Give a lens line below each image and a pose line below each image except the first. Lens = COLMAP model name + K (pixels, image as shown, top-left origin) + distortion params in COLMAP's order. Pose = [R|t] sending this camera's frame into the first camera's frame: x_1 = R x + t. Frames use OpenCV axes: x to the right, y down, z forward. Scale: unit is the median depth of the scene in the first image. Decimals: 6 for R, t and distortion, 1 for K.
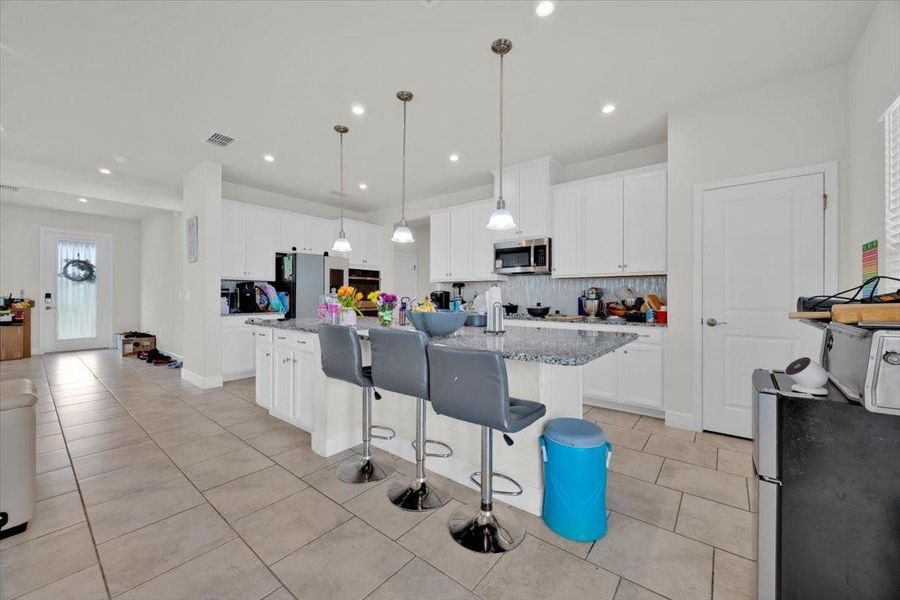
lens RADIAL K [[344.7, 0, 452.3], [0, 344.7, 295.4], [0, 0, 1]] dist [0.000440, 0.000081]
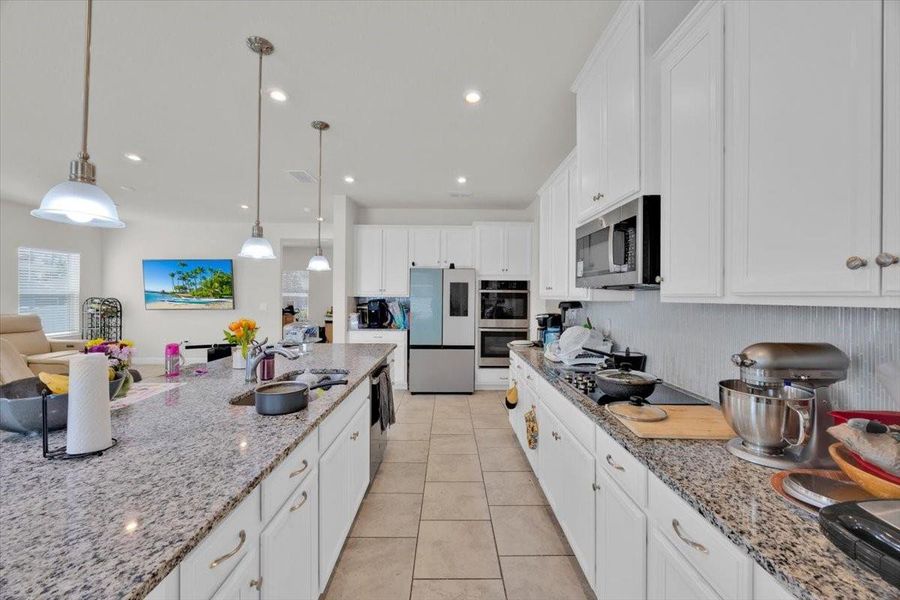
lens RADIAL K [[344.7, 0, 452.3], [0, 344.7, 295.4], [0, 0, 1]] dist [0.000440, 0.000081]
pose [[0.623110, -0.000099, -0.782135, 0.439713], [-0.001690, 0.999997, -0.001473, -0.056785], [0.782133, 0.002240, 0.623108, 0.602996]]
